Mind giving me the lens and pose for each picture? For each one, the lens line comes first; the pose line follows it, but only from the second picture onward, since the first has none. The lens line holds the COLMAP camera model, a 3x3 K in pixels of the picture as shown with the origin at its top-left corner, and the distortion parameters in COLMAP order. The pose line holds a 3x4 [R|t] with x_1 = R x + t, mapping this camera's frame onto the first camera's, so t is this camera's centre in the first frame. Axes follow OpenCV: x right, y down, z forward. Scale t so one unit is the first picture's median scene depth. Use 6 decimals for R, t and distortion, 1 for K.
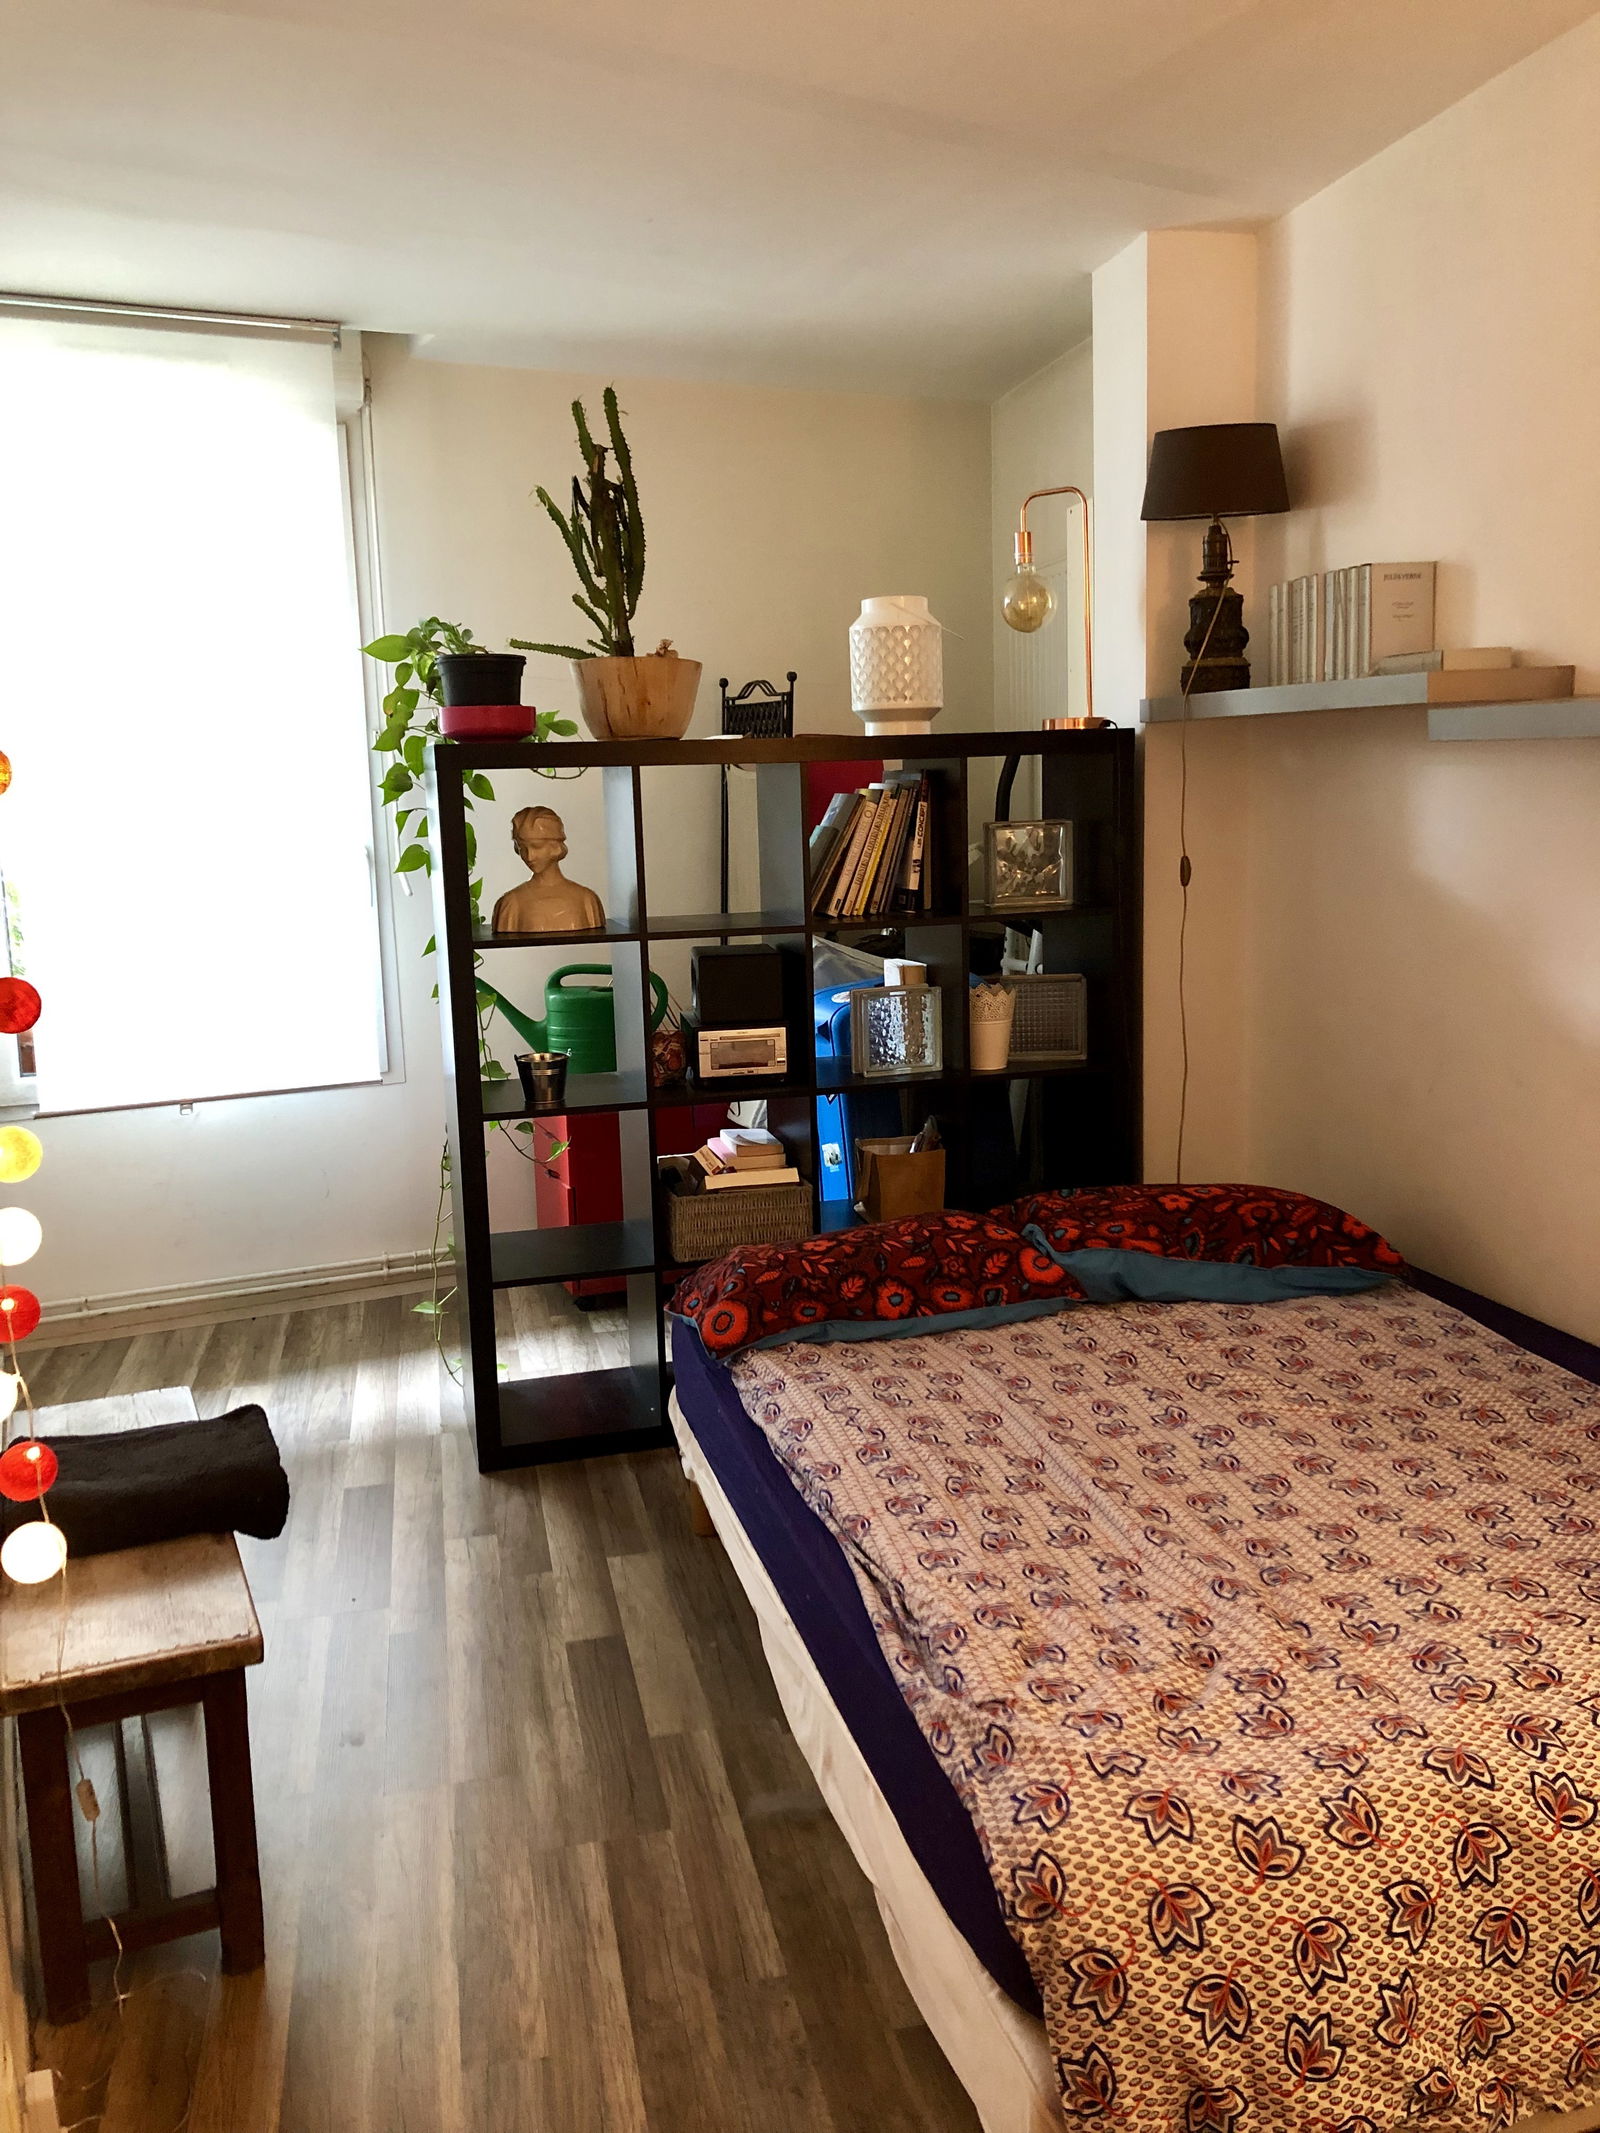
lens RADIAL K [[1792.7, 0, 786.8], [0, 1792.7, 1076.2], [0, 0, 1]] dist [0.208596, -0.714354]
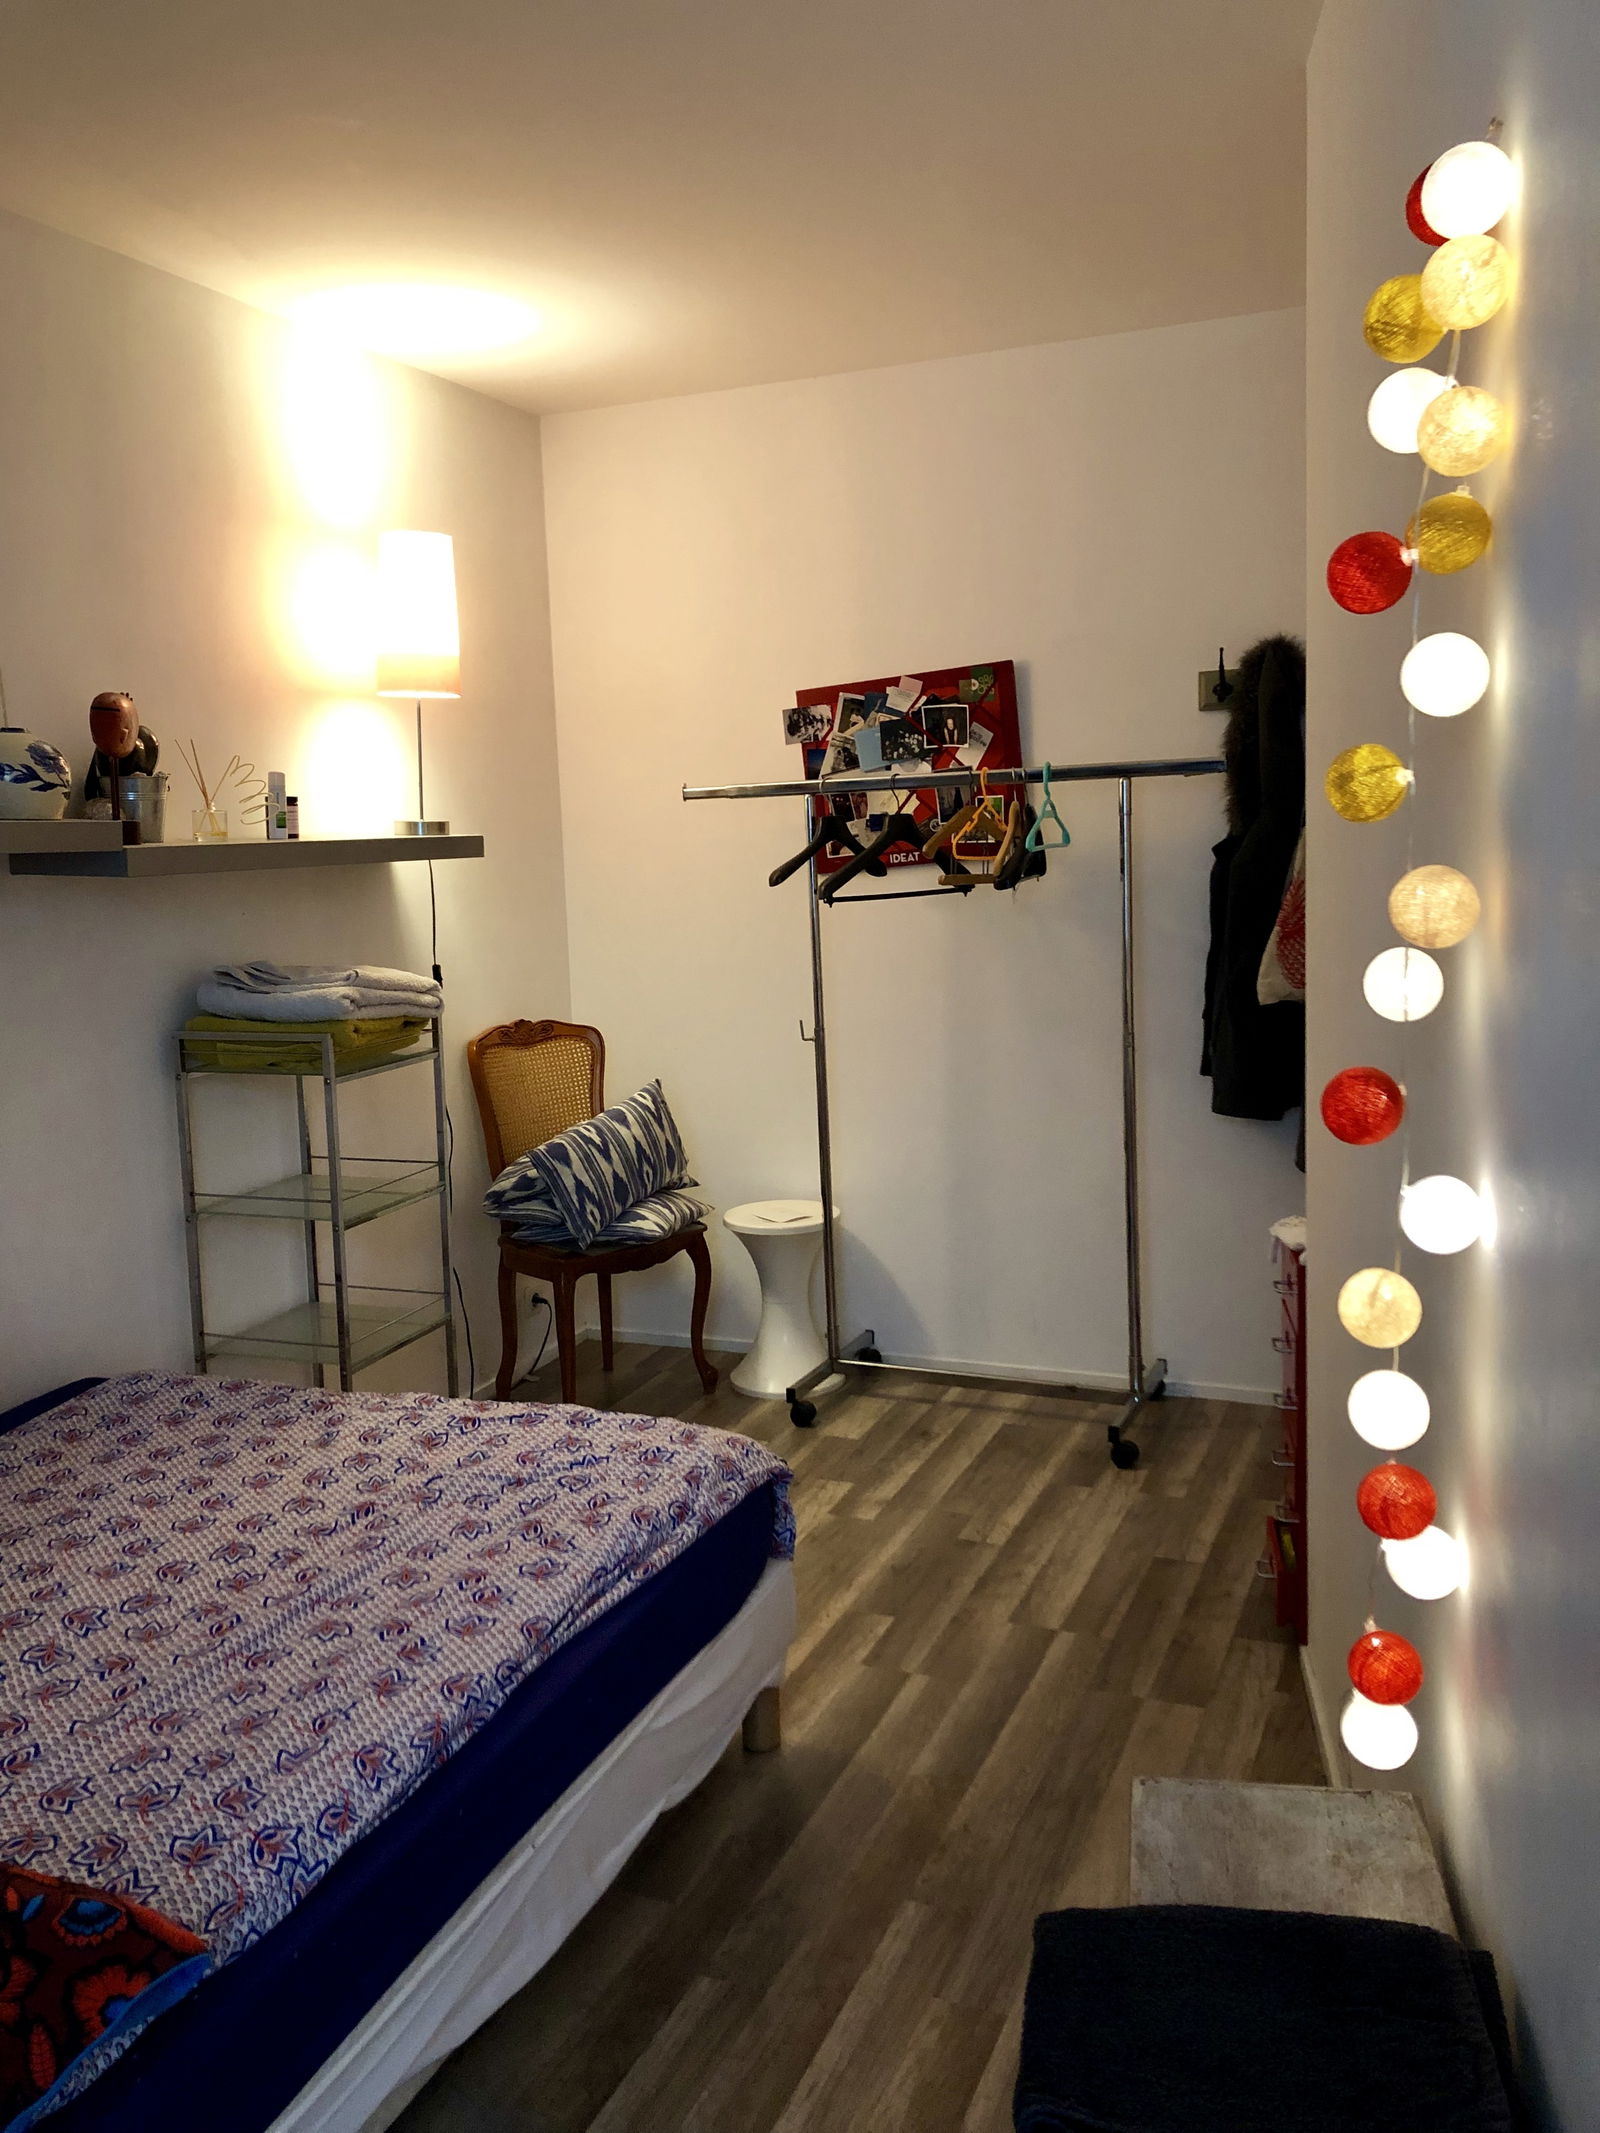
lens RADIAL K [[1848.5, 0, 800.0], [0, 1848.5, 1066.5], [0, 0, 1]] dist [0.019953, 0.000158]
pose [[-0.838926, -0.012160, 0.544109, -0.352284], [0.145357, 0.958428, 0.245536, -0.150062], [-0.524475, 0.285077, -0.802282, 0.938080]]
